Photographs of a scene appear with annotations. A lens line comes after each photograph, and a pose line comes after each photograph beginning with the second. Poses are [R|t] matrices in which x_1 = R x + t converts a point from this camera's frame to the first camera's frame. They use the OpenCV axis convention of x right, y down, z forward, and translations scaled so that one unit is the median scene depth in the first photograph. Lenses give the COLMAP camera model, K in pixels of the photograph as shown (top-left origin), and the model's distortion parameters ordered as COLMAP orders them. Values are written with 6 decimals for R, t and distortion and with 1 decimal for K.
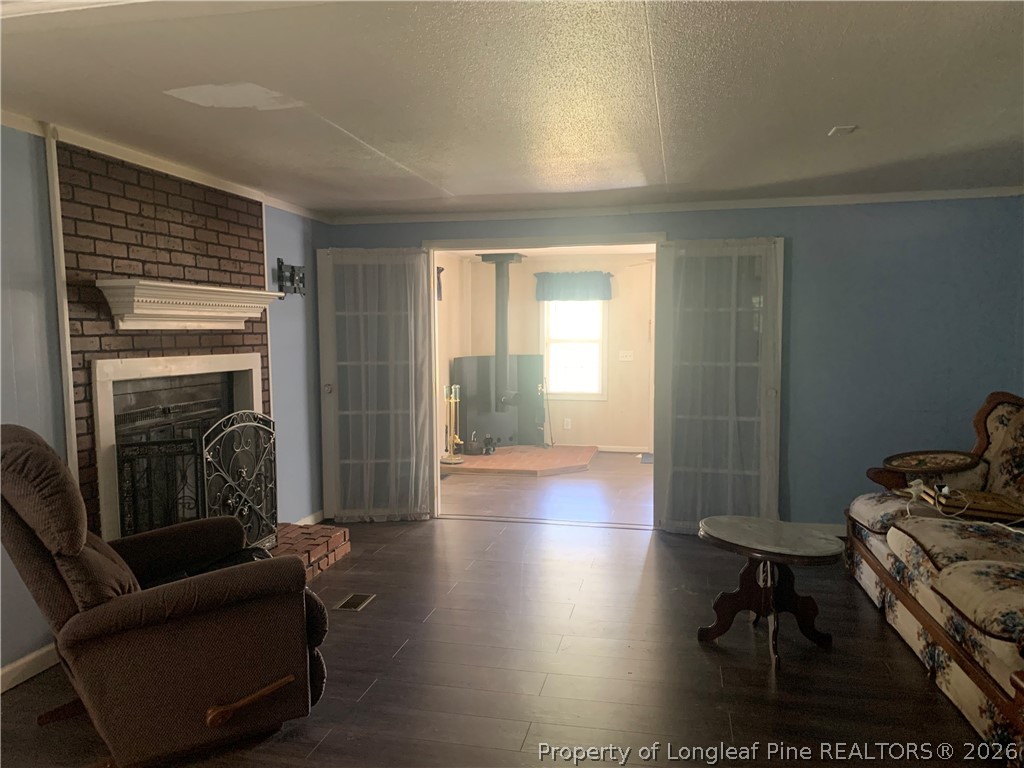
lens RADIAL K [[771.6, 0, 521.0], [0, 771.6, 386.2], [0, 0, 1]] dist [0.039252, -0.072807]
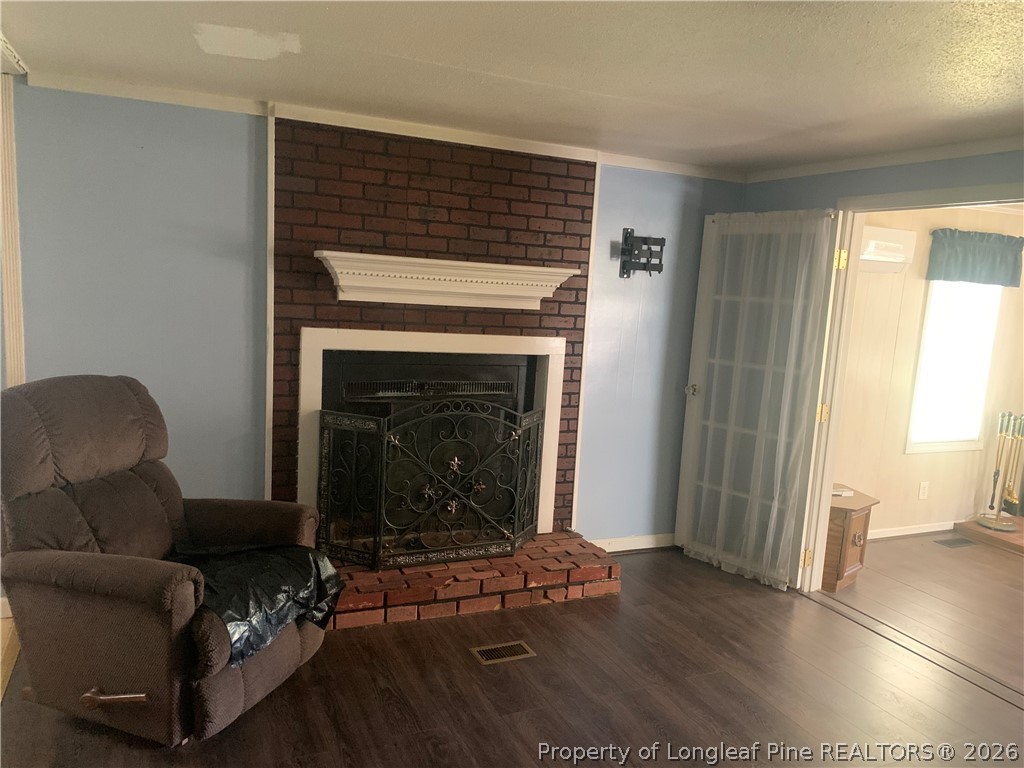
lens RADIAL K [[771.6, 0, 573.0], [0, 771.6, 402.1], [0, 0, 1]] dist [0.039252, -0.072807]
pose [[0.588308, 0.143263, -0.795845, 0.389208], [-0.116136, 0.988947, 0.092174, -0.054881], [0.800254, 0.038200, 0.598443, 0.505247]]
